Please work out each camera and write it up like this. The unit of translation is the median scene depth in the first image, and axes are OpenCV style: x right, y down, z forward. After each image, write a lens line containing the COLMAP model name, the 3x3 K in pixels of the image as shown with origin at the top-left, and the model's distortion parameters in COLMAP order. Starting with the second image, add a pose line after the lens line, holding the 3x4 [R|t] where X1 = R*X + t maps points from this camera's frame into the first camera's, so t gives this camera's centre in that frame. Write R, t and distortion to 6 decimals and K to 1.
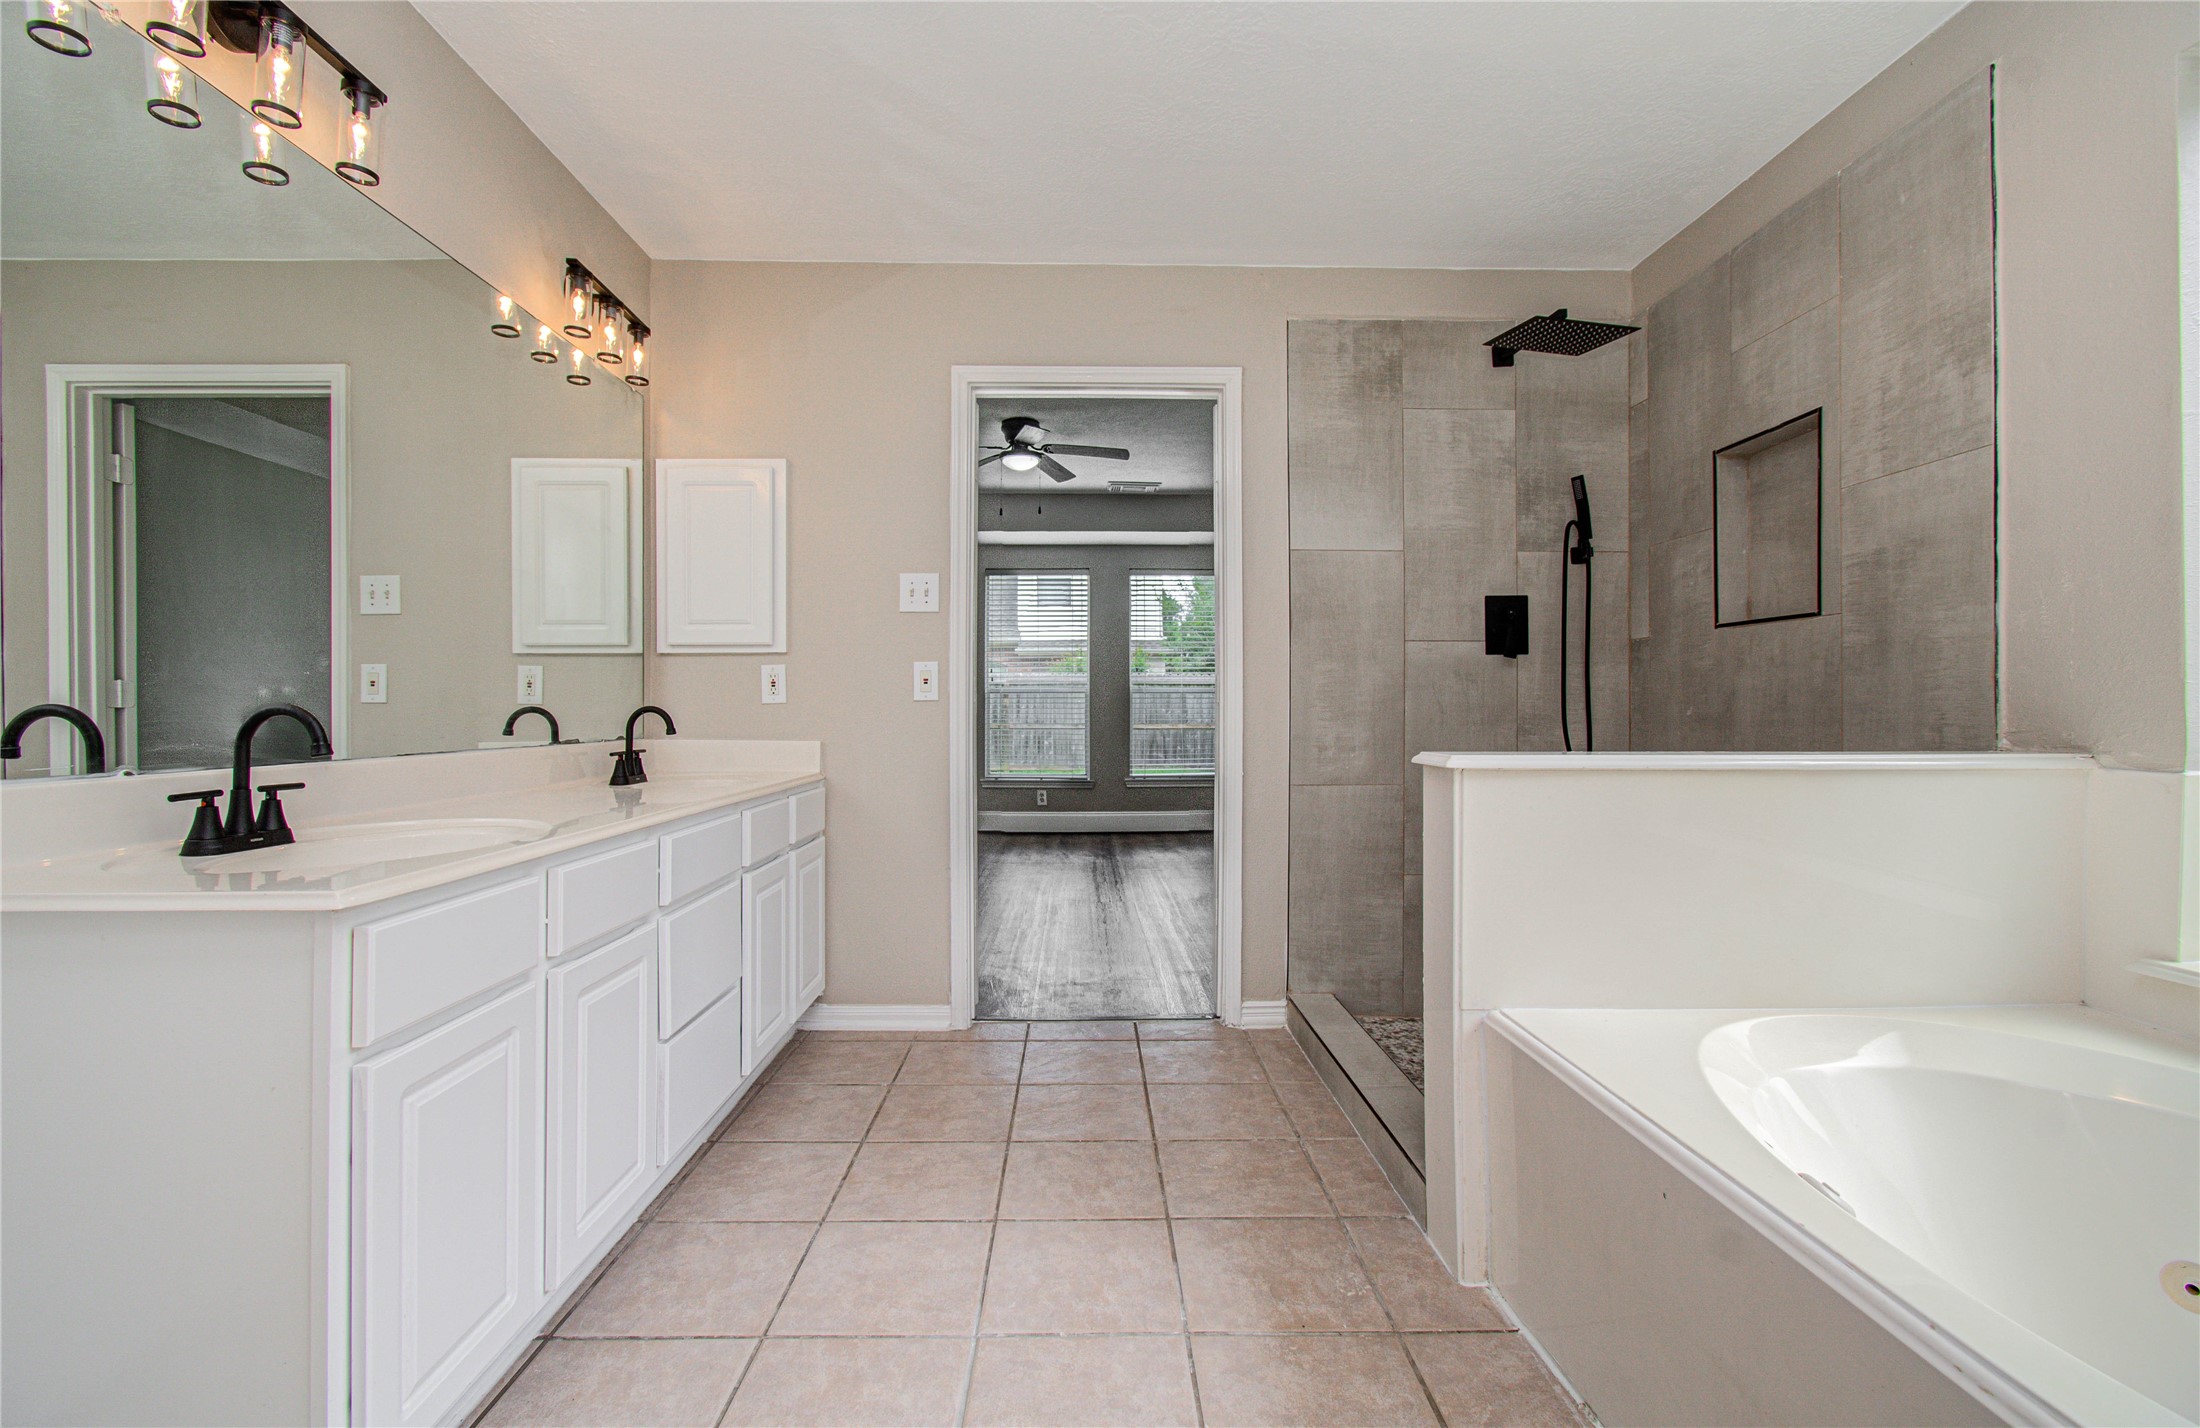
lens RADIAL K [[917.0, 0, 1105.5], [0, 917.0, 739.0], [0, 0, 1]] dist [-0.000981, -0.000009]
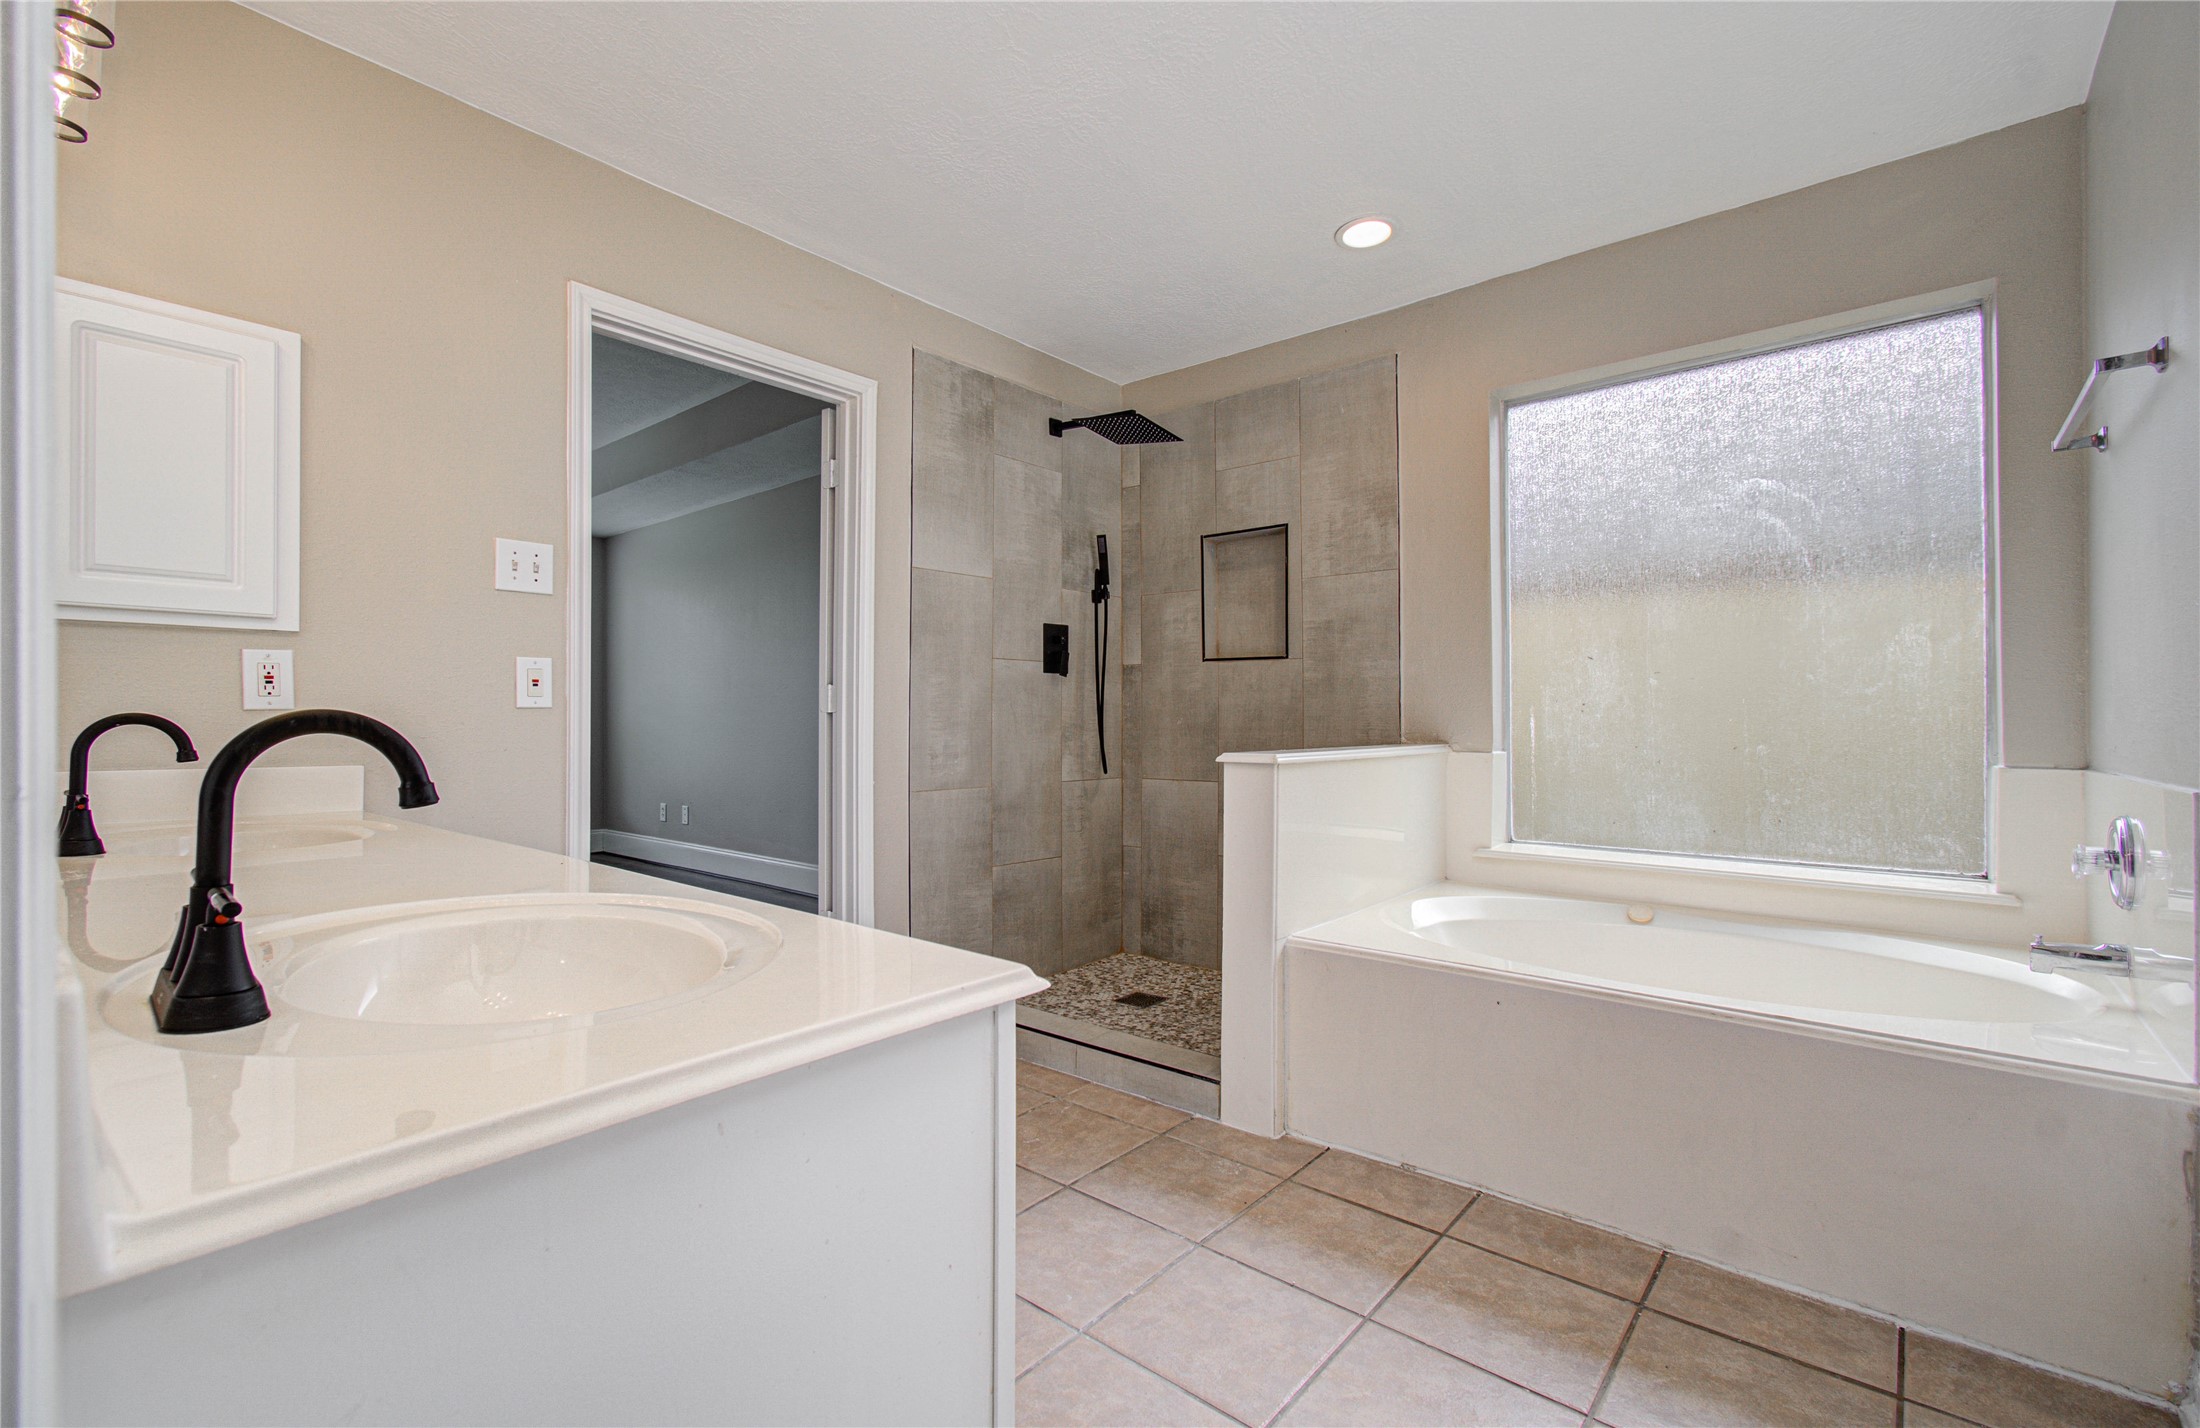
lens RADIAL K [[951.0, 0, 1100.6], [0, 951.0, 722.8], [0, 0, 1]] dist [-0.006246, 0.000294]
pose [[0.676436, -0.003746, 0.736491, -0.631743], [0.021562, 0.999659, -0.014719, -0.011272], [-0.736185, 0.025837, 0.676287, 0.164945]]
